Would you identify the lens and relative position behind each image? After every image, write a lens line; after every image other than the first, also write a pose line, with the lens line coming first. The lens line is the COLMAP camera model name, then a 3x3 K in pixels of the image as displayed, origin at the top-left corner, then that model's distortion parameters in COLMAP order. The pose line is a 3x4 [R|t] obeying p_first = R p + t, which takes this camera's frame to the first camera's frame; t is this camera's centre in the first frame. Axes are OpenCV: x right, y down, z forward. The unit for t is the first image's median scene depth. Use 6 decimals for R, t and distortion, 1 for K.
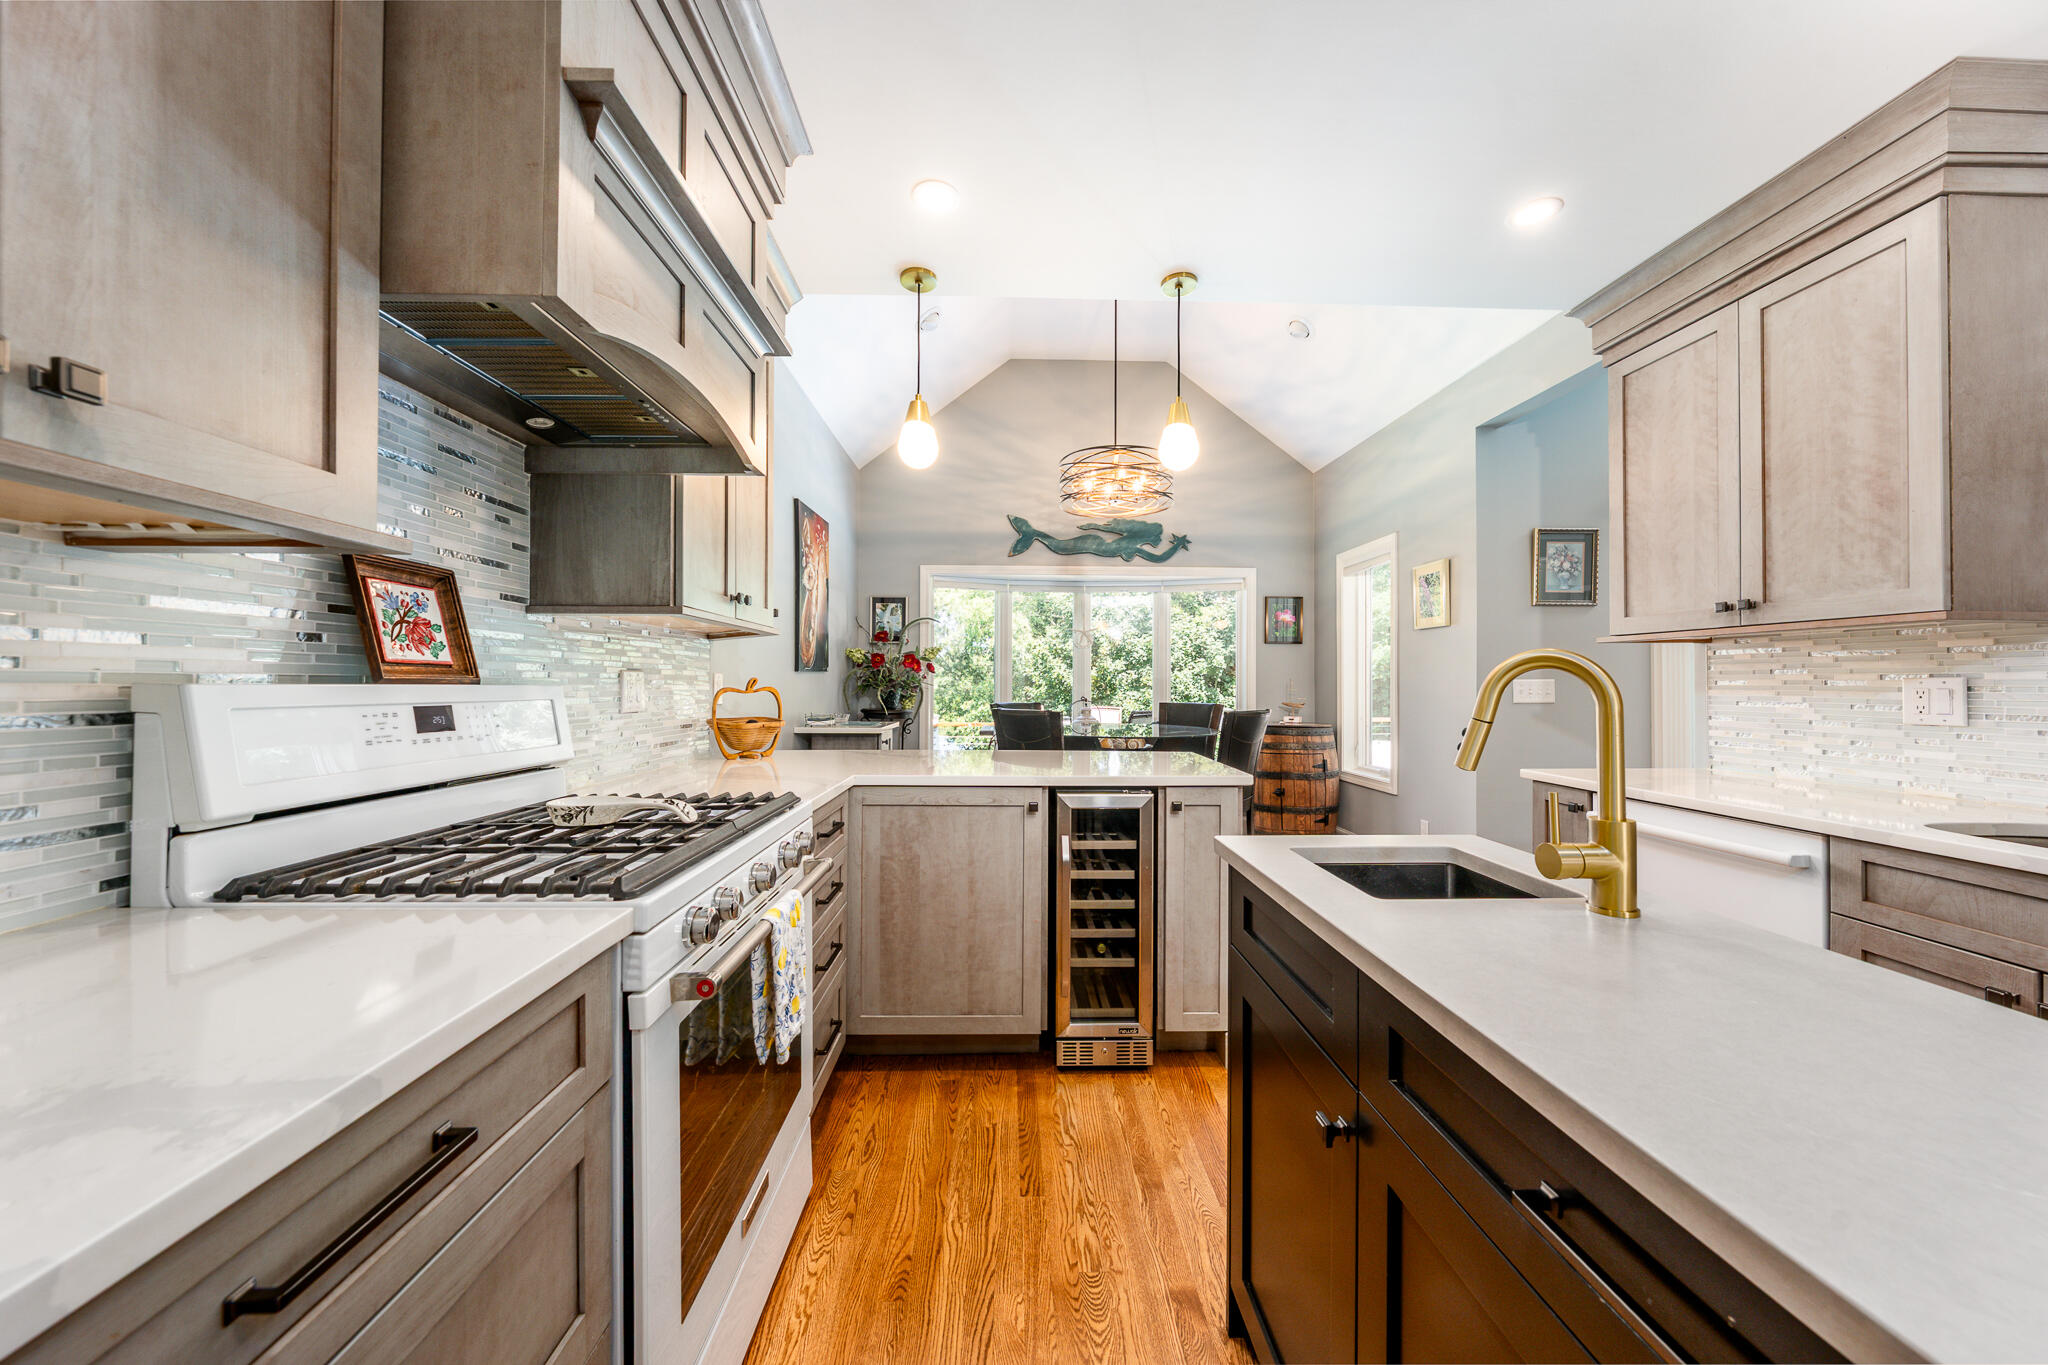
lens RADIAL K [[691.5, 0, 1021.5], [0, 691.5, 676.5], [0, 0, 1]] dist [-0.000103, -0.000043]
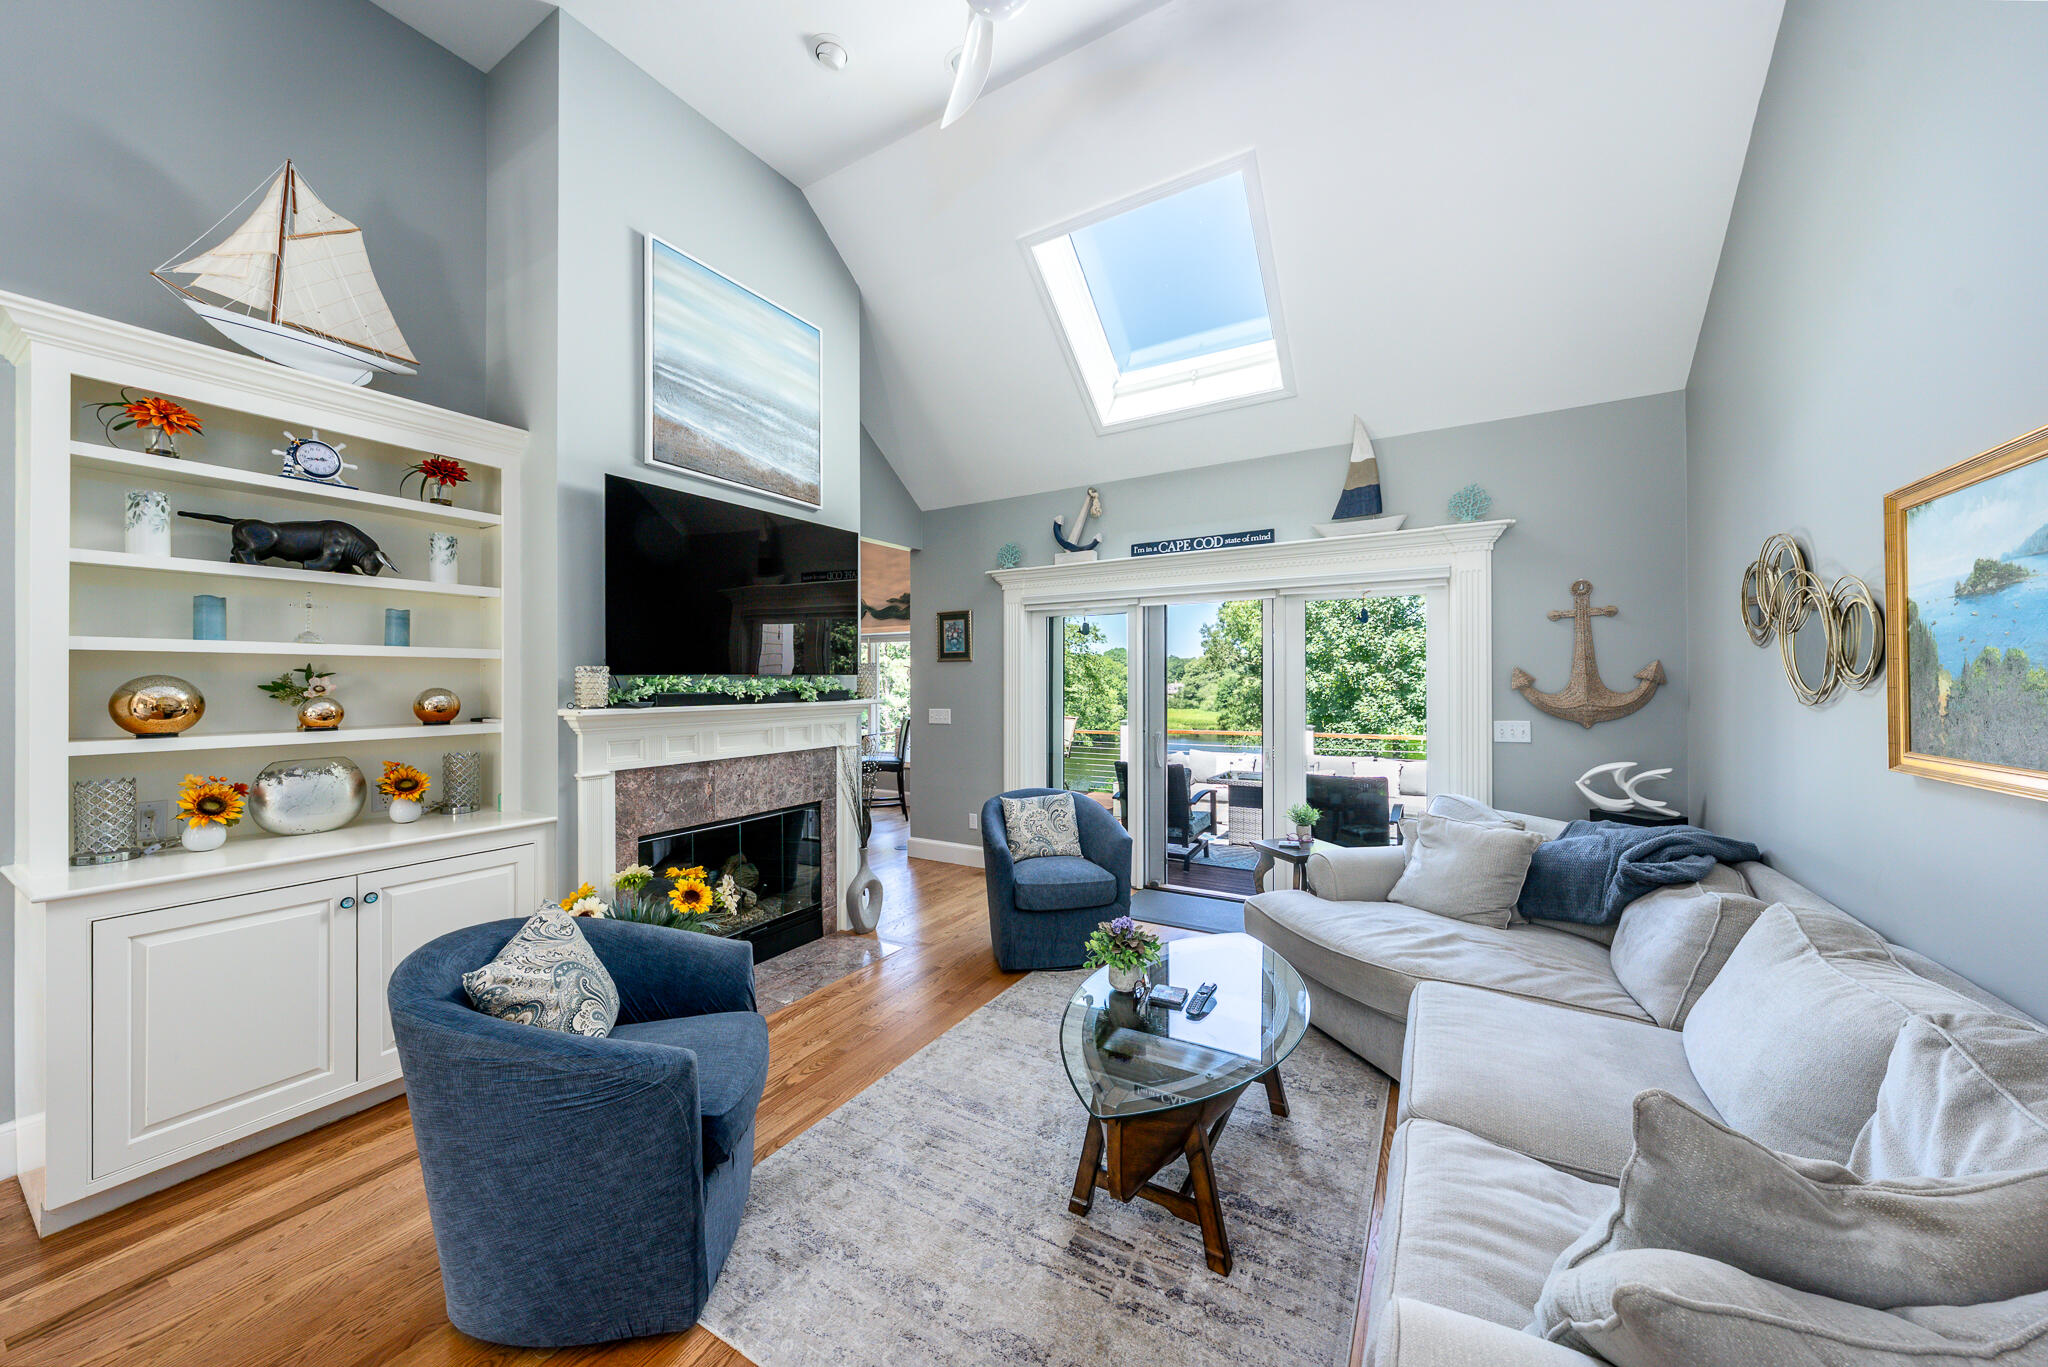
lens RADIAL K [[715.7, 0, 1024.0], [0, 715.7, 683.5], [0, 0, 1]] dist [-0.001071, -0.000087]
pose [[0.845570, -0.005393, -0.533837, 1.196642], [0.011954, 0.999890, 0.008834, -0.043498], [0.533730, -0.013851, 0.845541, -0.185369]]
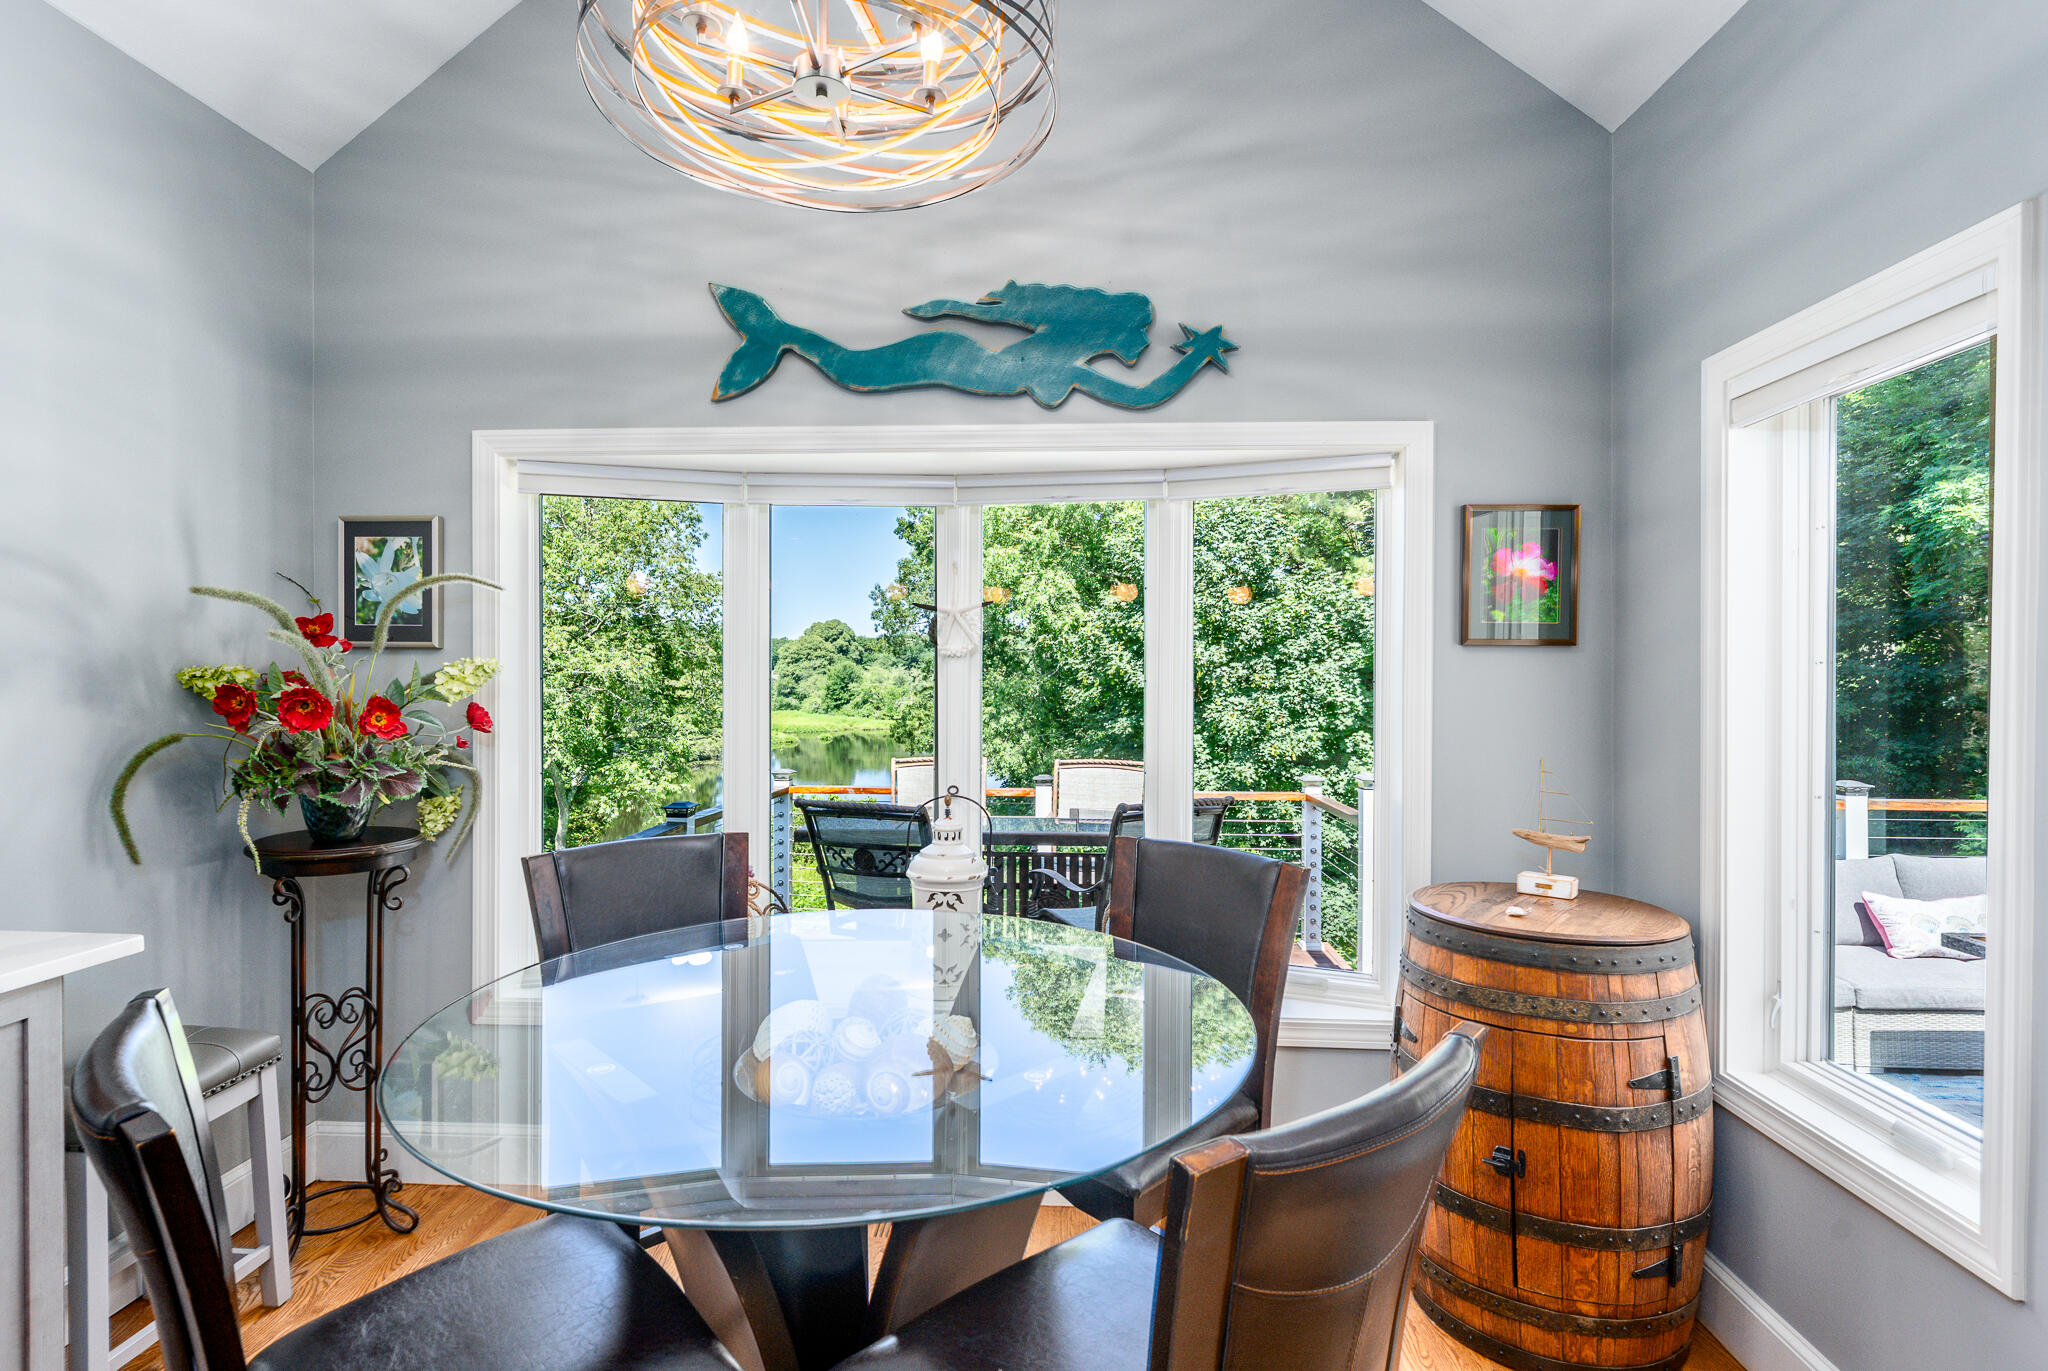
lens RADIAL K [[990.4, 0, 1018.9], [0, 990.4, 671.5], [0, 0, 1]] dist [-0.002405, -0.000226]
pose [[0.996446, 0.000569, -0.084228, 0.182030], [0.000211, 0.999957, 0.009250, -0.039722], [0.084230, -0.009235, 0.996404, 0.509557]]
